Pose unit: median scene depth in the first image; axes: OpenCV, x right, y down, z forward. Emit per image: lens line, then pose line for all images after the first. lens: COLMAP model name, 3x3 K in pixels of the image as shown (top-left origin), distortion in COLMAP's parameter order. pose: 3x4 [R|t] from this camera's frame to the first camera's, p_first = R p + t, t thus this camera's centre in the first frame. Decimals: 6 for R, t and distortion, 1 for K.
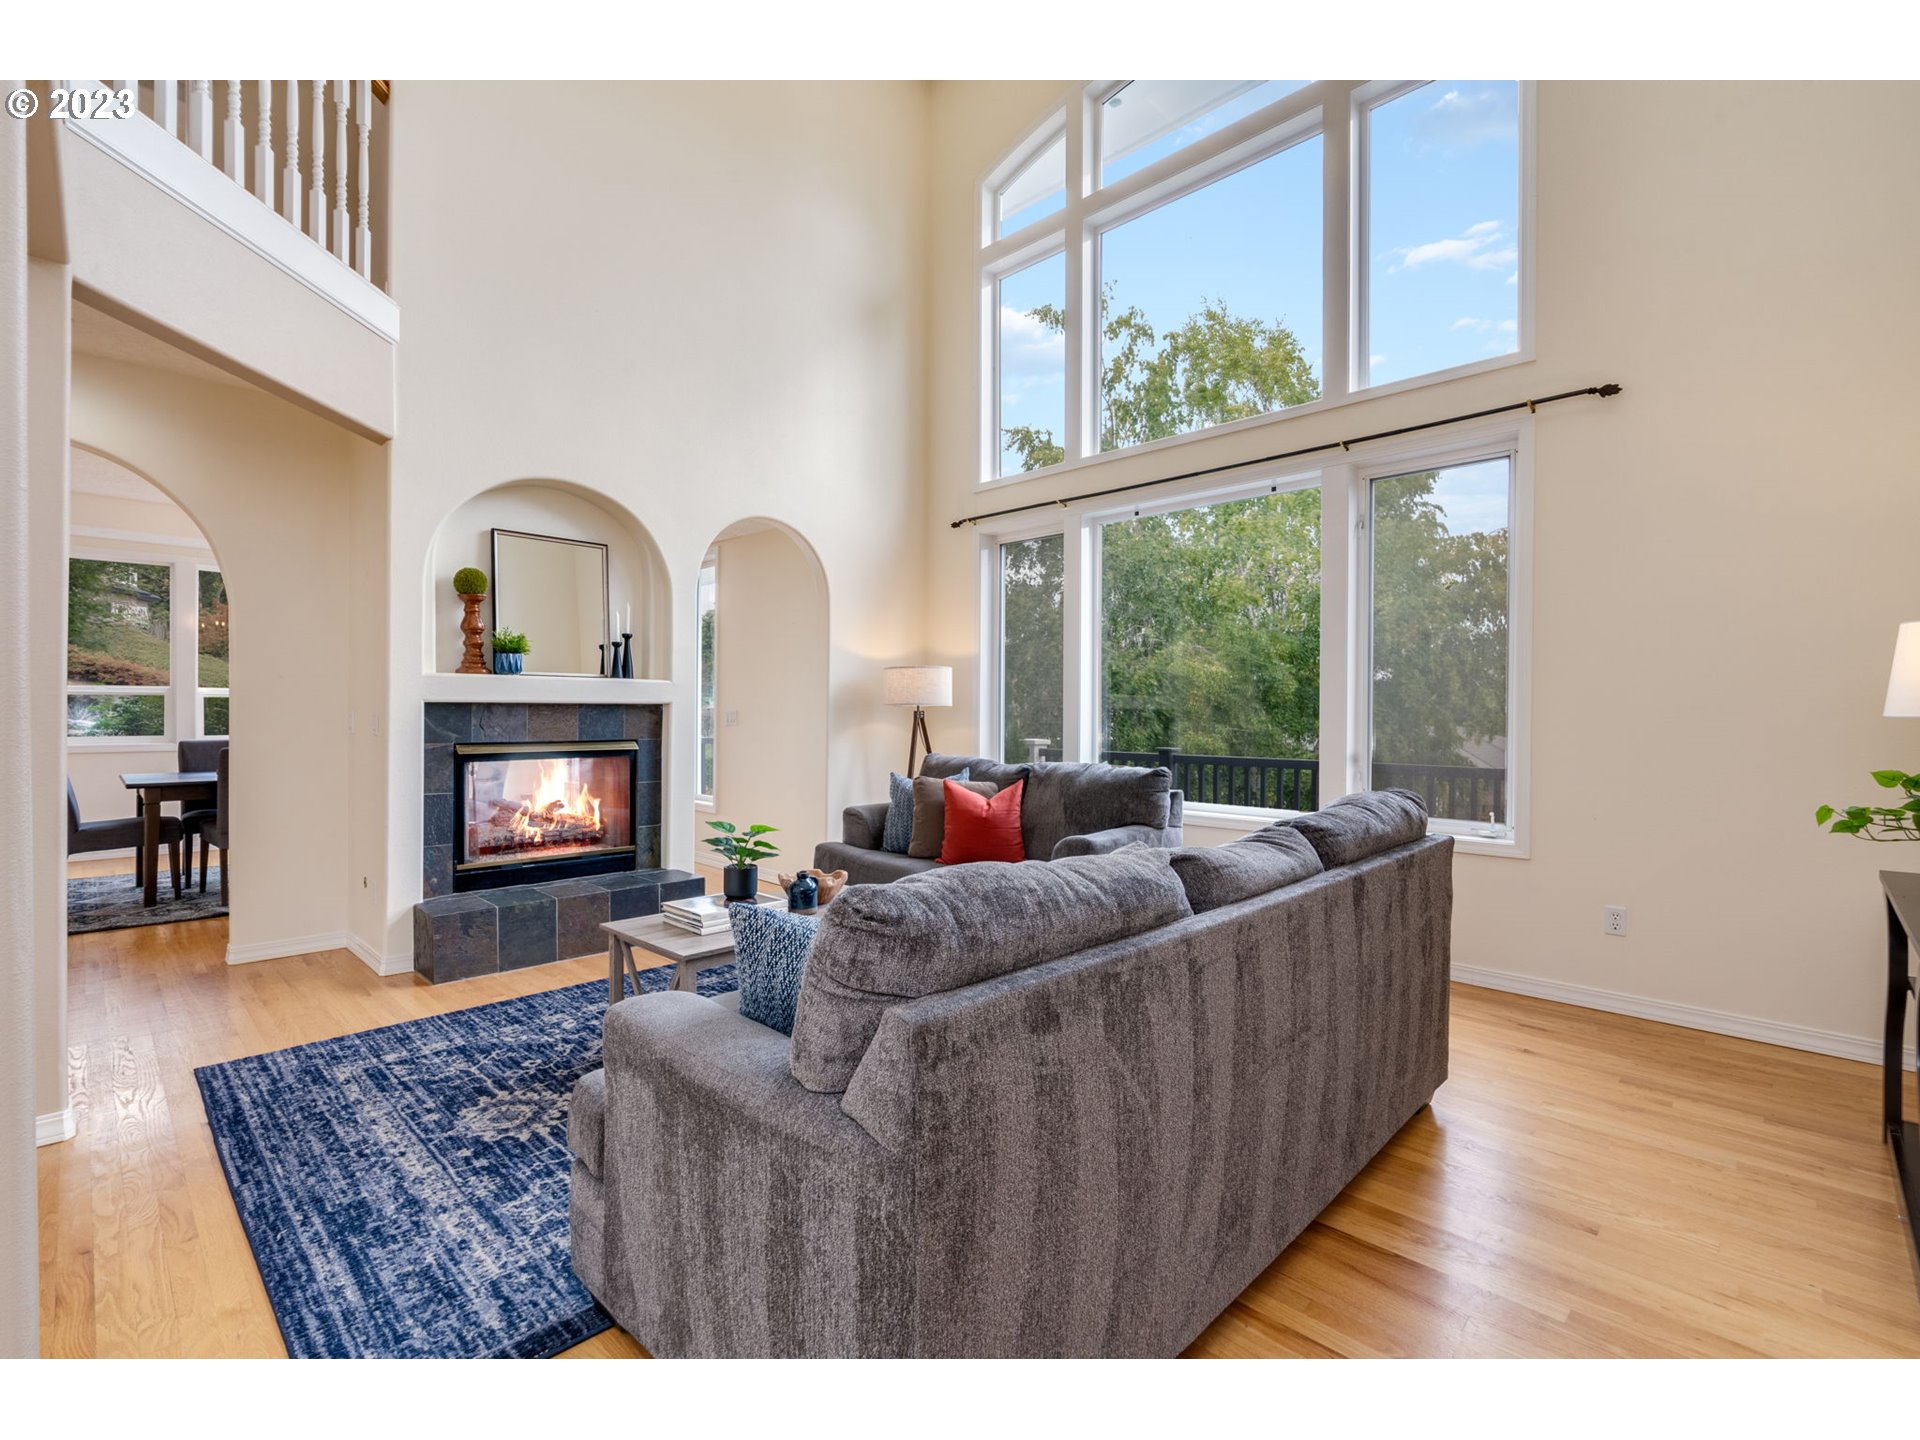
lens RADIAL K [[893.7, 0, 948.5], [0, 893.7, 704.8], [0, 0, 1]] dist [-0.019622, 0.012031]
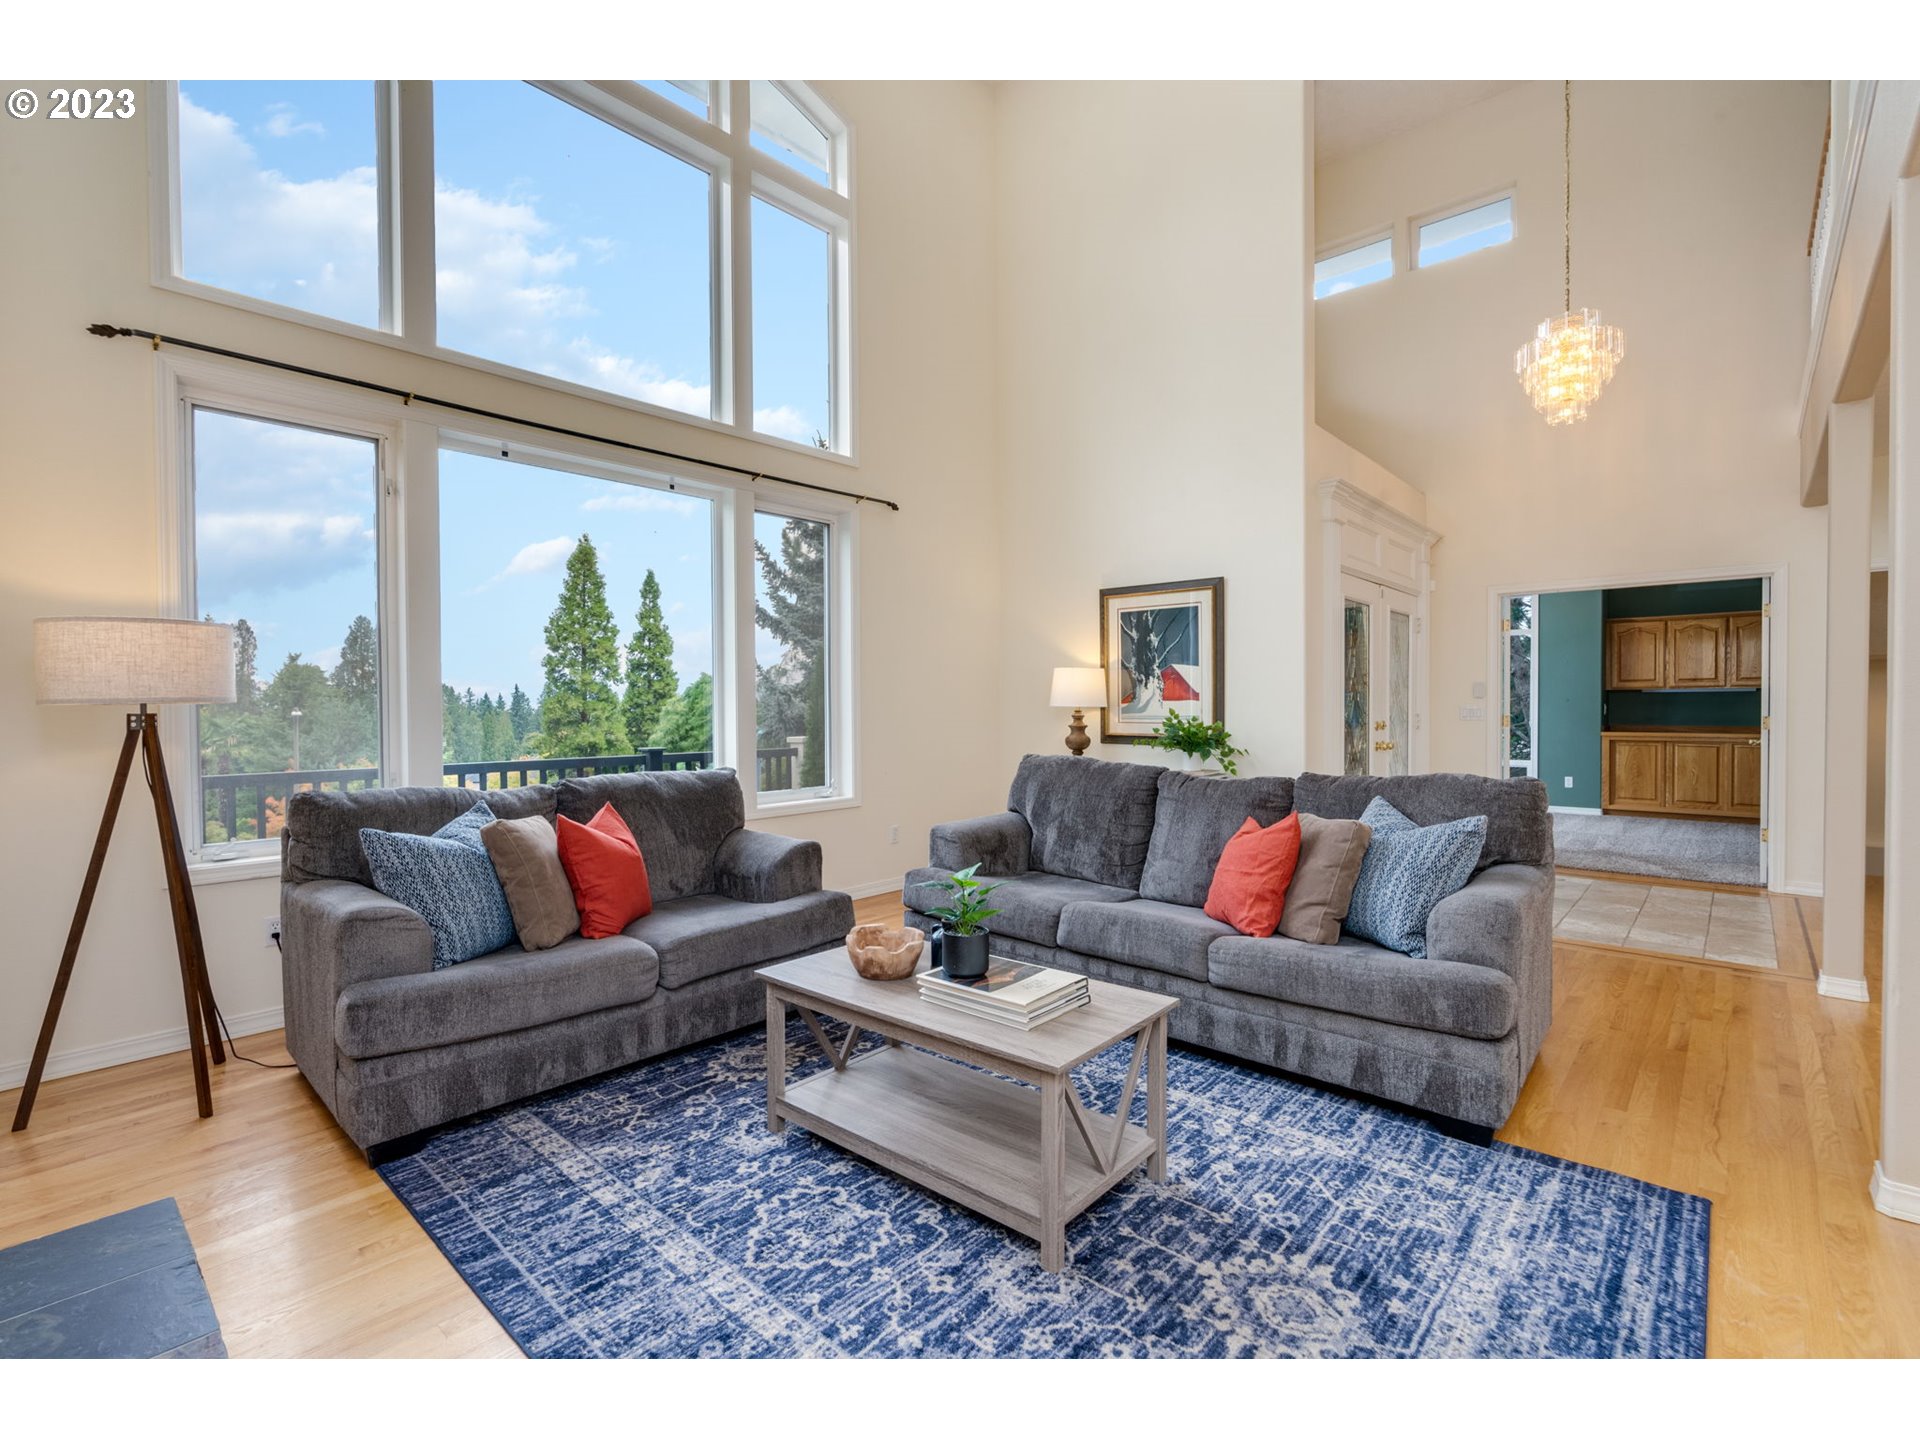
lens RADIAL K [[893.7, 0, 948.5], [0, 893.7, 704.8], [0, 0, 1]] dist [-0.019622, 0.012031]
pose [[-0.064895, -0.006504, 0.997871, -1.526760], [-0.002887, 0.999976, 0.006330, -0.006616], [-0.997888, -0.002470, -0.064912, 1.724716]]
